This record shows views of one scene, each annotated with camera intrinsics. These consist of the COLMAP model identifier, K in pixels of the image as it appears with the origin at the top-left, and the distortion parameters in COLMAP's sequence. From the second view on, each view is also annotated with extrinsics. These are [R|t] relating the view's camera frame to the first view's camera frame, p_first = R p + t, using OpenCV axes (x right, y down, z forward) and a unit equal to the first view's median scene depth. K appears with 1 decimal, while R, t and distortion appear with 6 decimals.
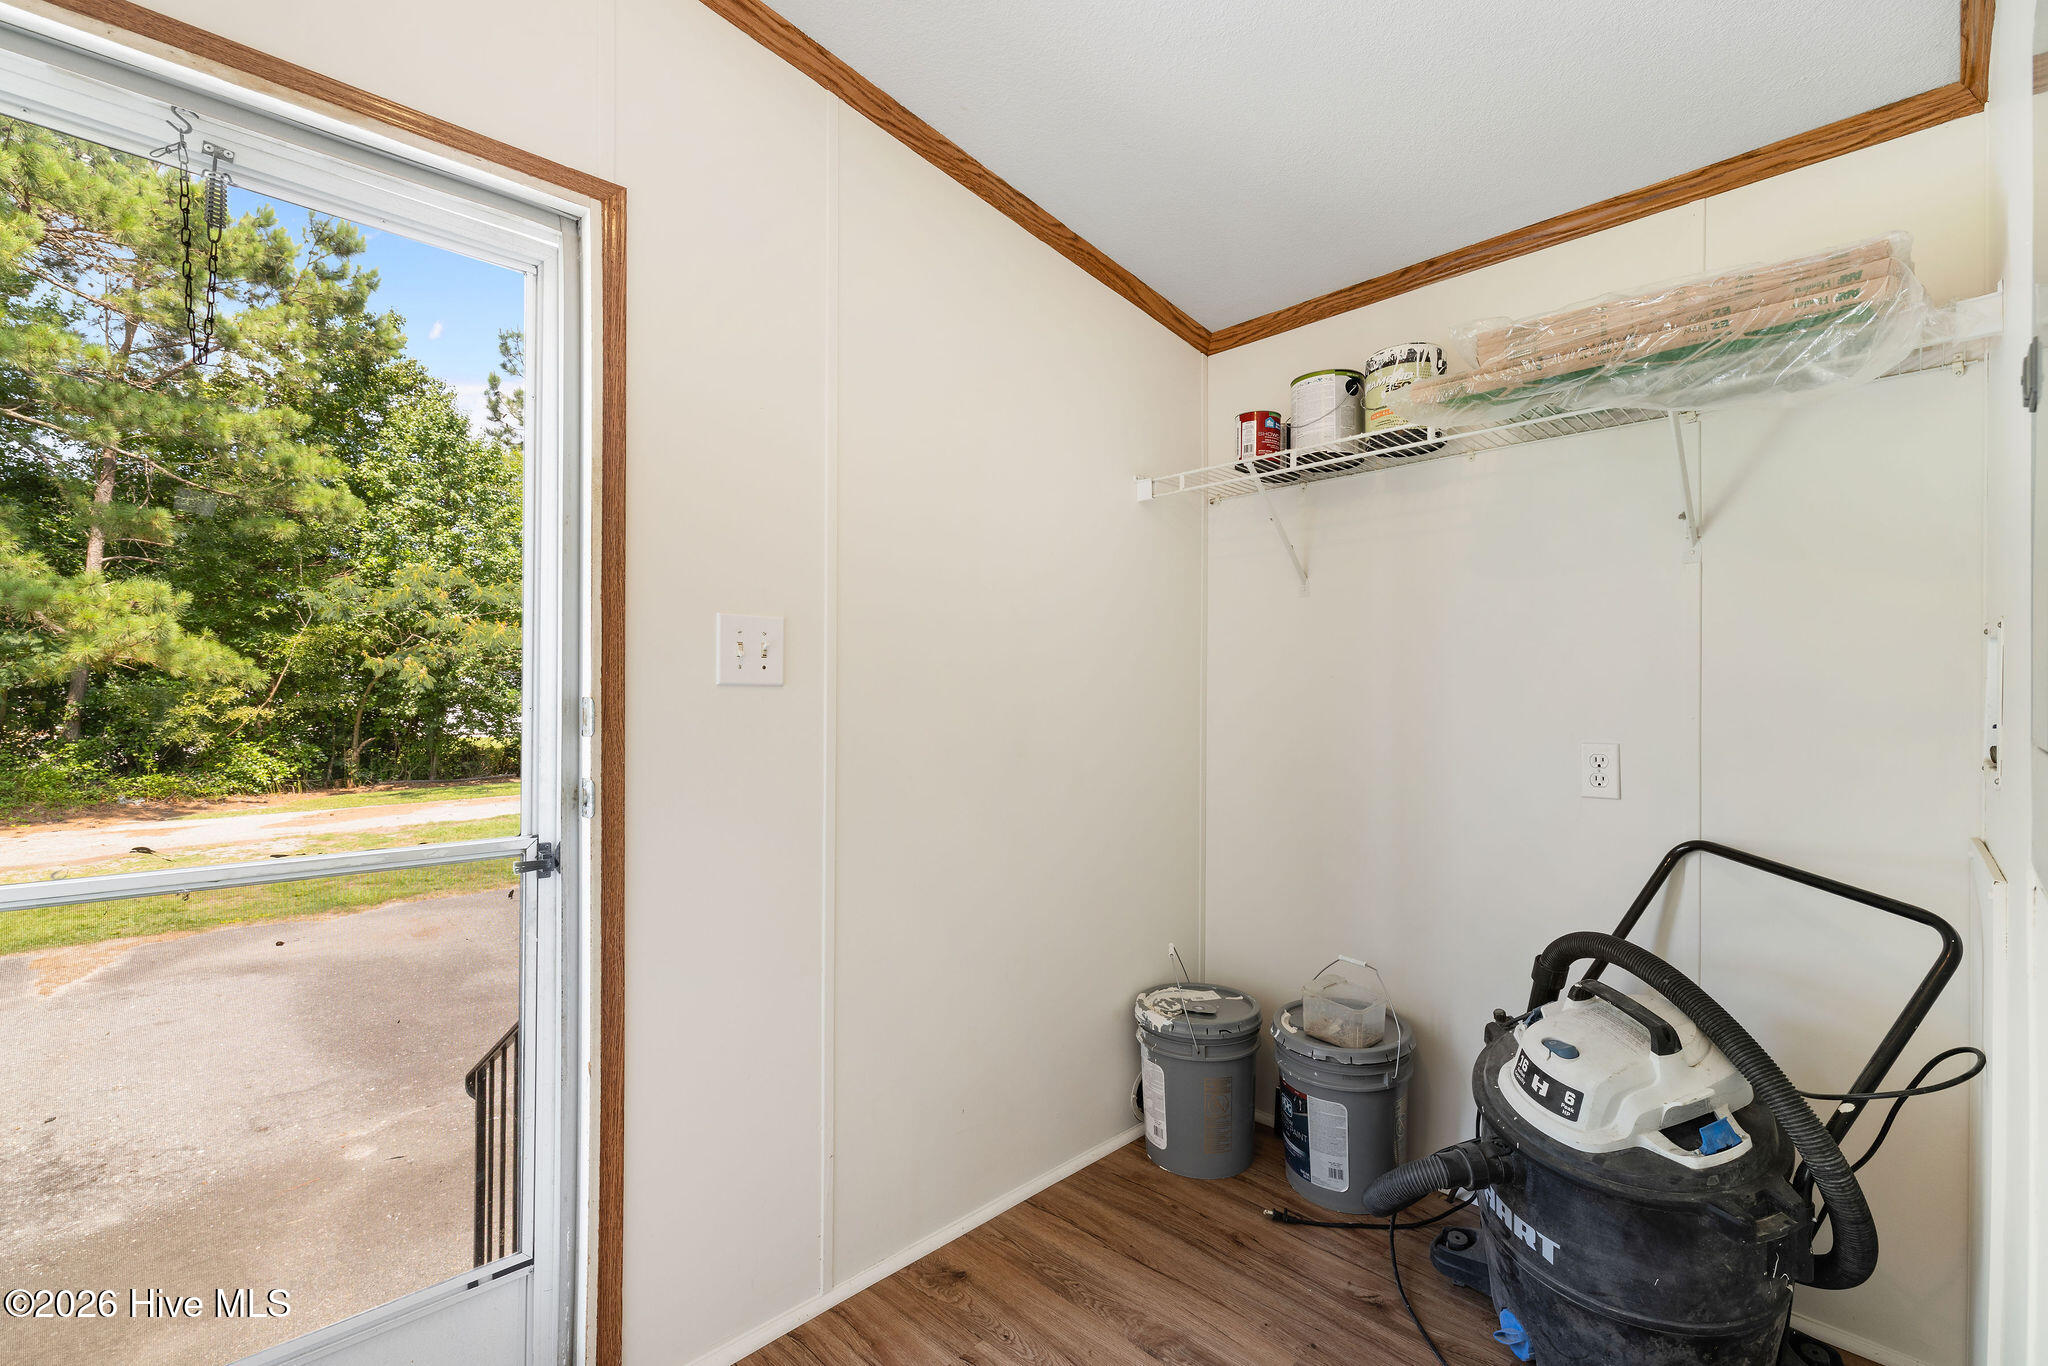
lens RADIAL K [[887.3, 0, 981.9], [0, 887.3, 702.1], [0, 0, 1]] dist [-0.000462, 0.001250]
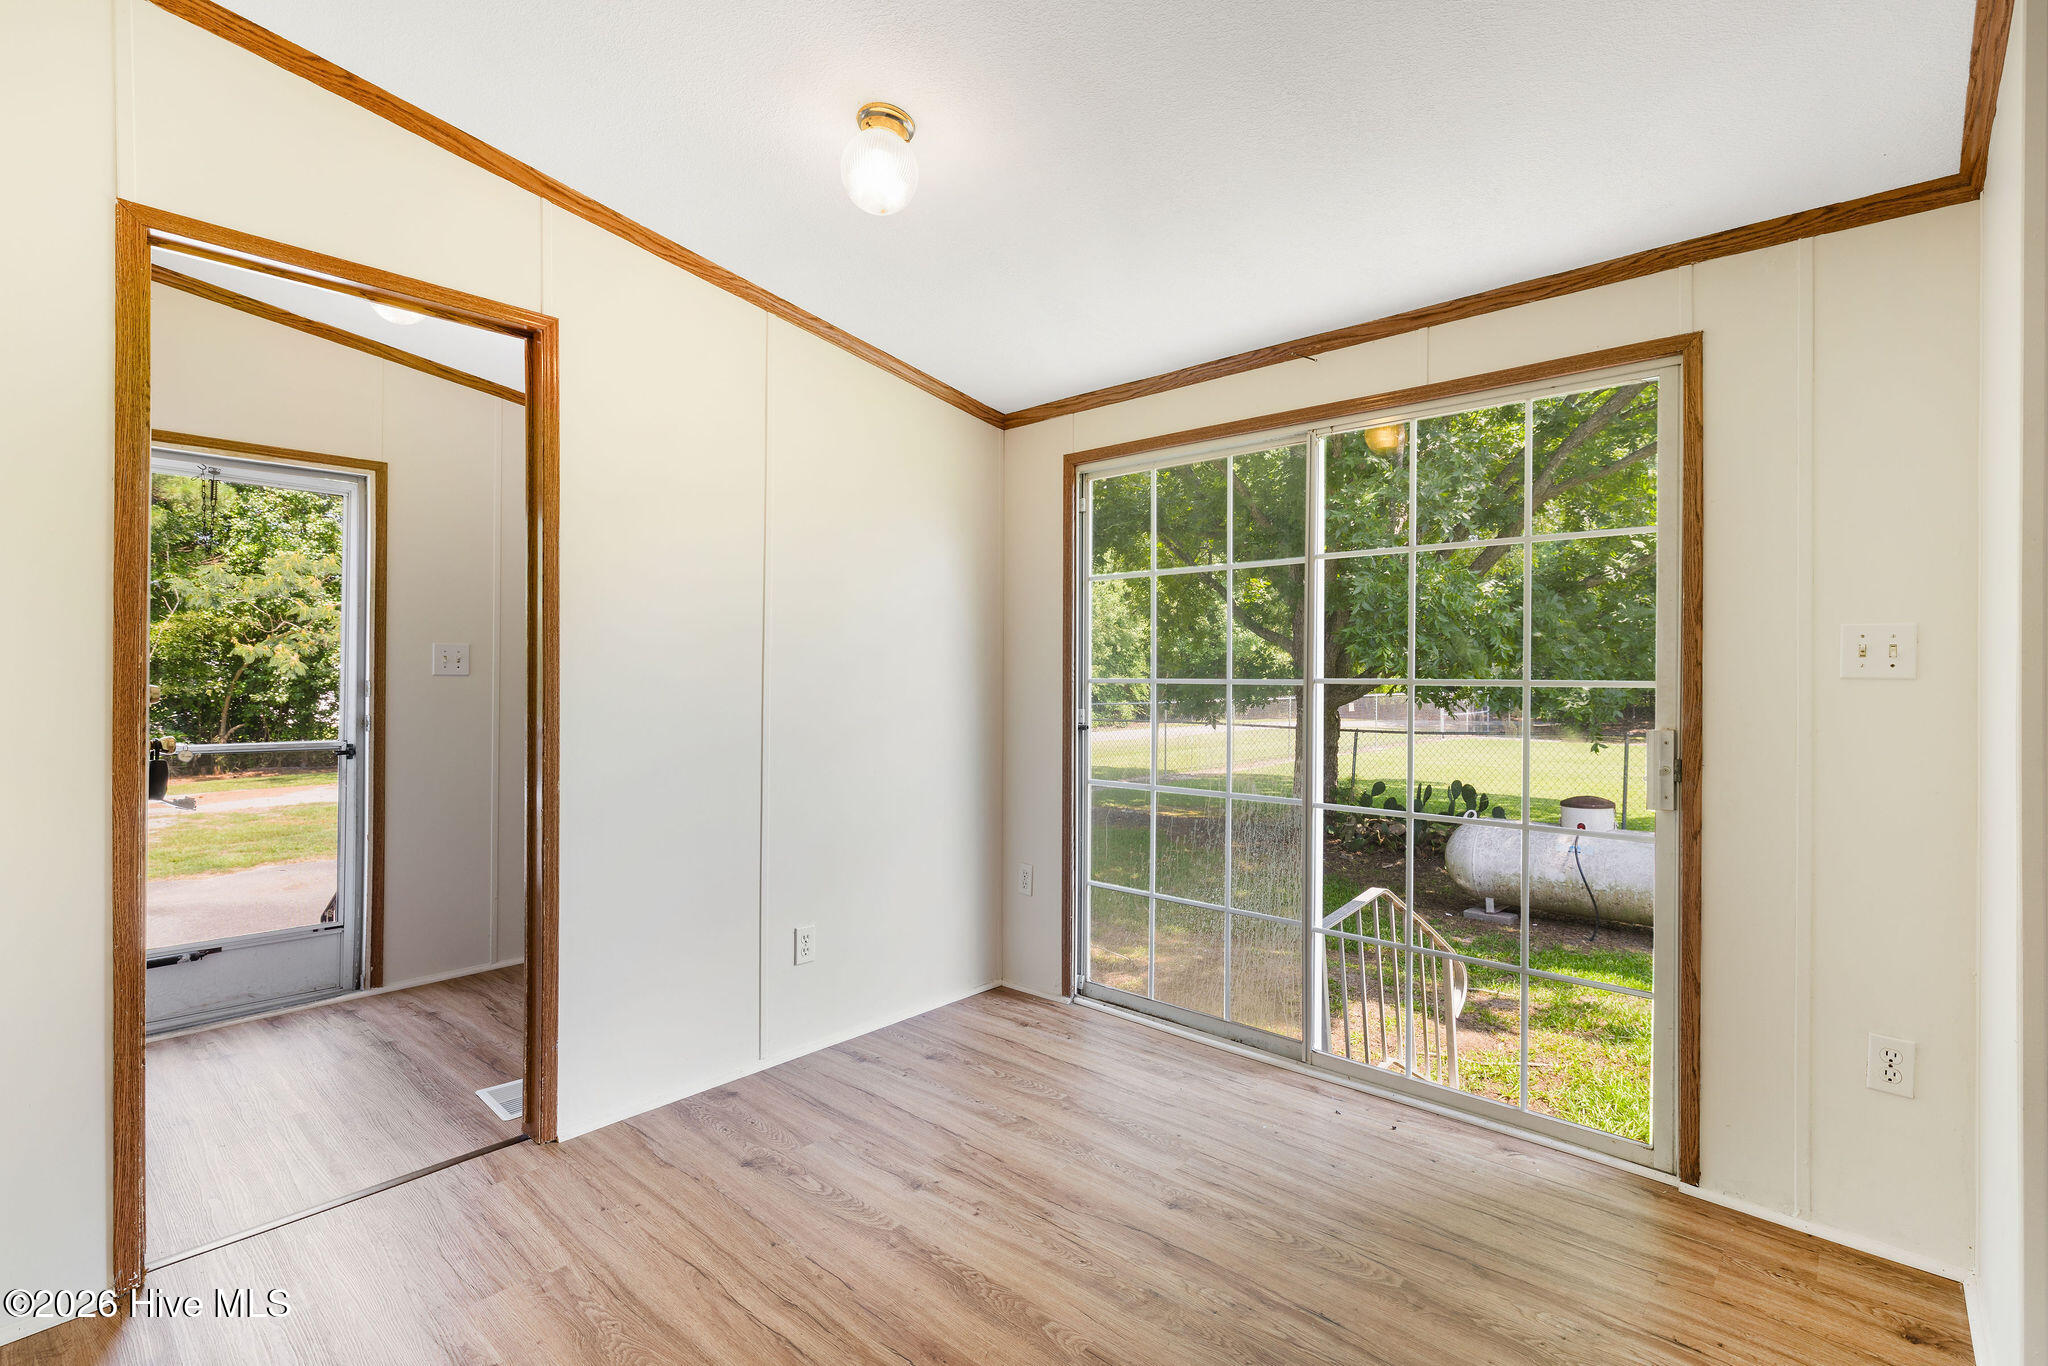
lens RADIAL K [[930.9, 0, 993.5], [0, 930.9, 684.2], [0, 0, 1]] dist [-0.006898, -0.000865]
pose [[0.996457, 0.002245, 0.084072, 0.076770], [-0.001638, 0.999972, -0.007284, 0.001497], [-0.084086, 0.007121, 0.996433, -0.121787]]
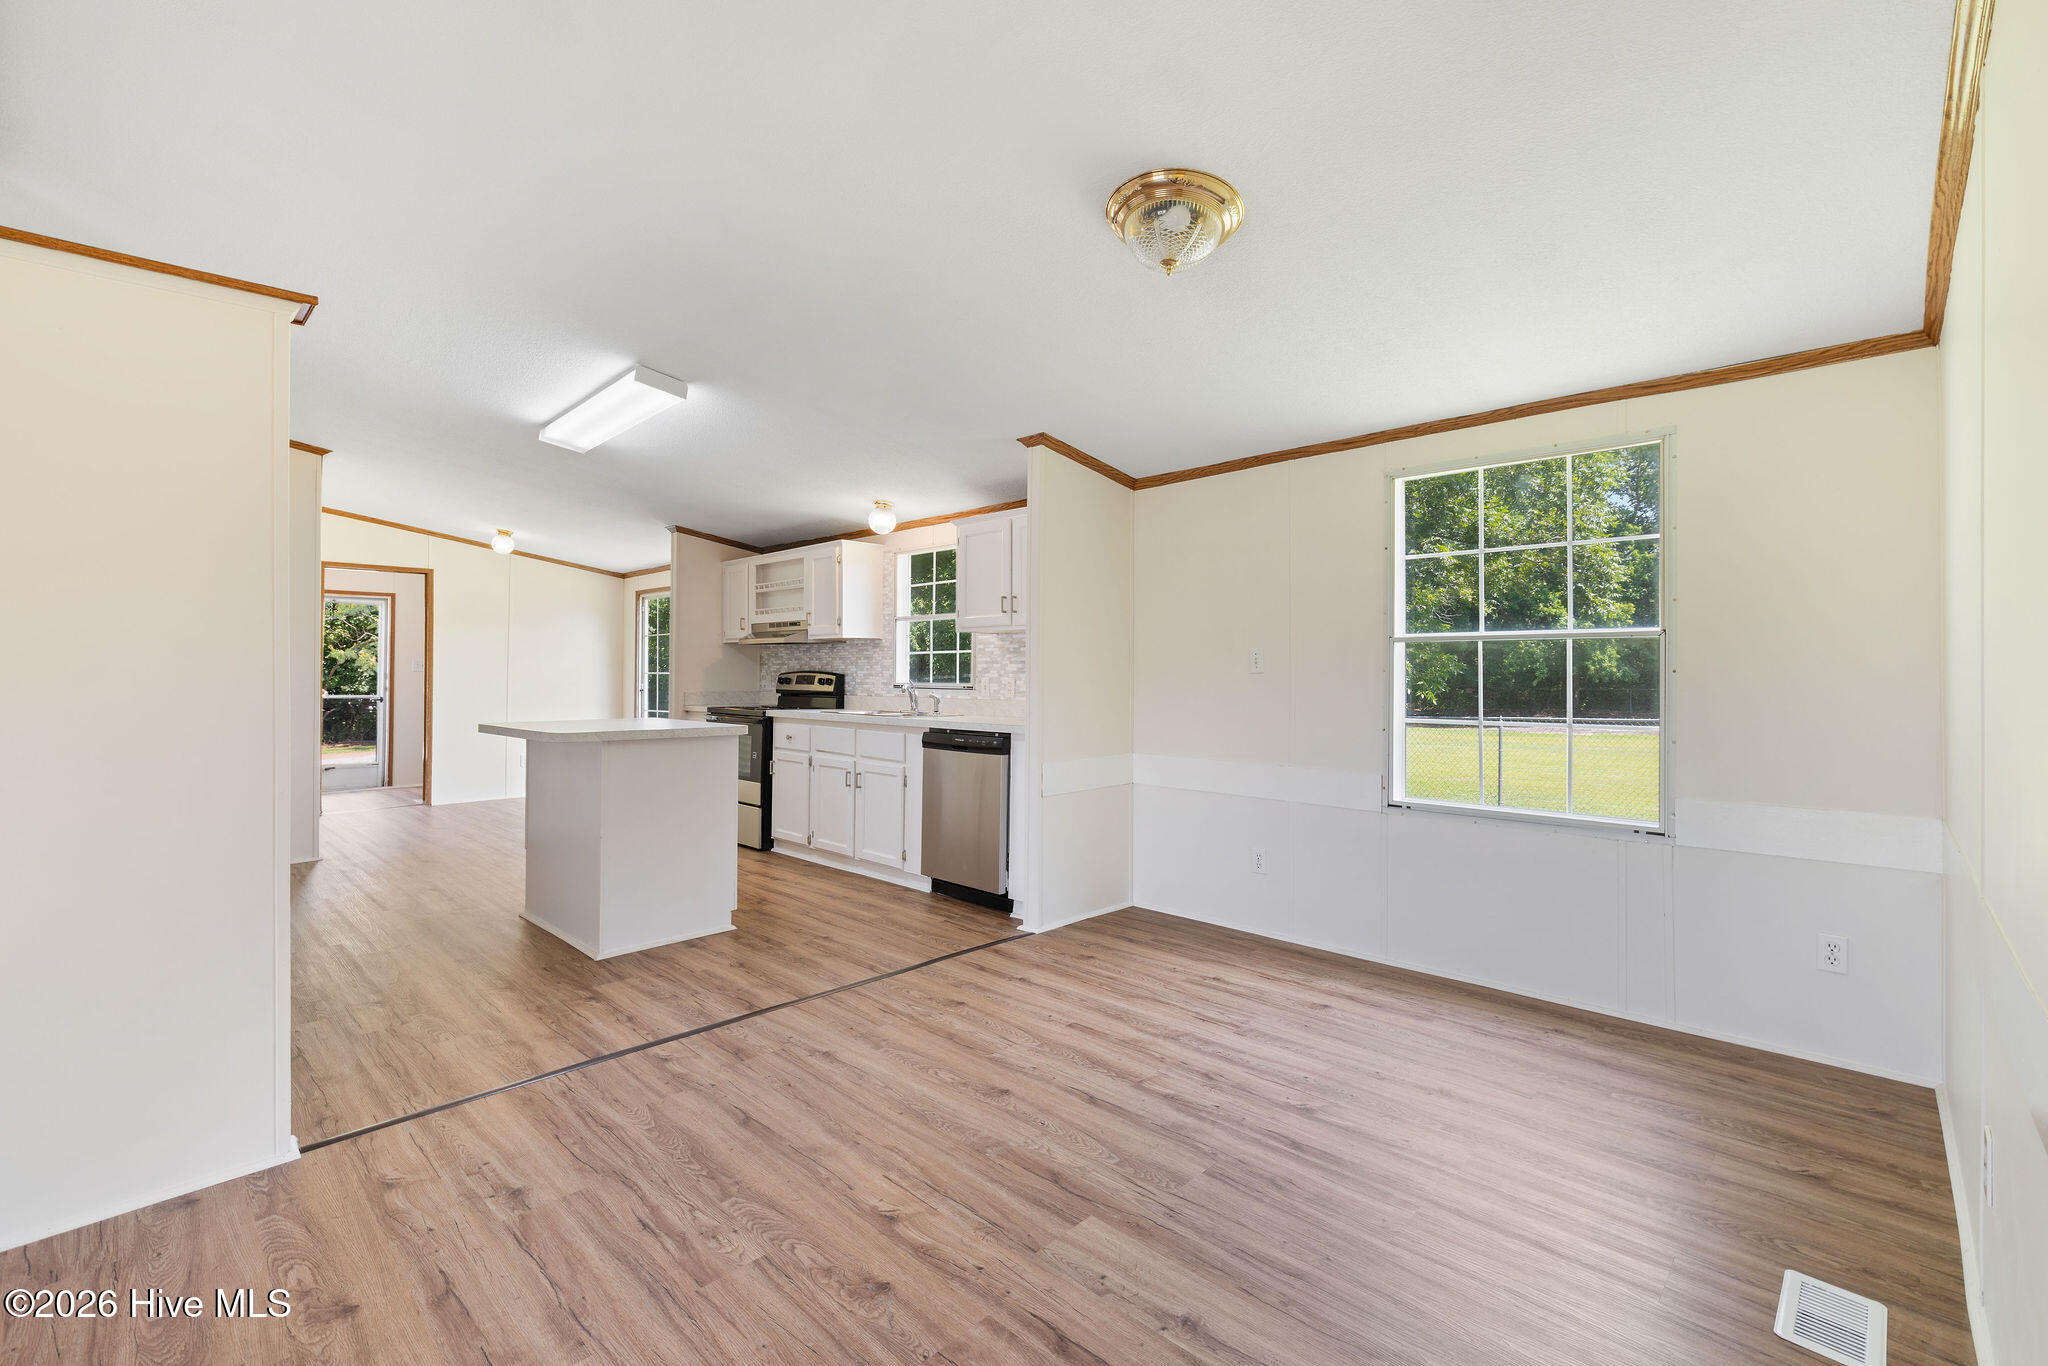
lens RADIAL K [[887.3, 0, 1003.6], [0, 887.3, 670.6], [0, 0, 1]] dist [-0.000462, 0.001250]
pose [[0.998718, 0.000670, 0.050622, 0.281947], [0.000203, 0.999851, -0.017240, 0.006626], [-0.050626, 0.017228, 0.998569, -0.431799]]
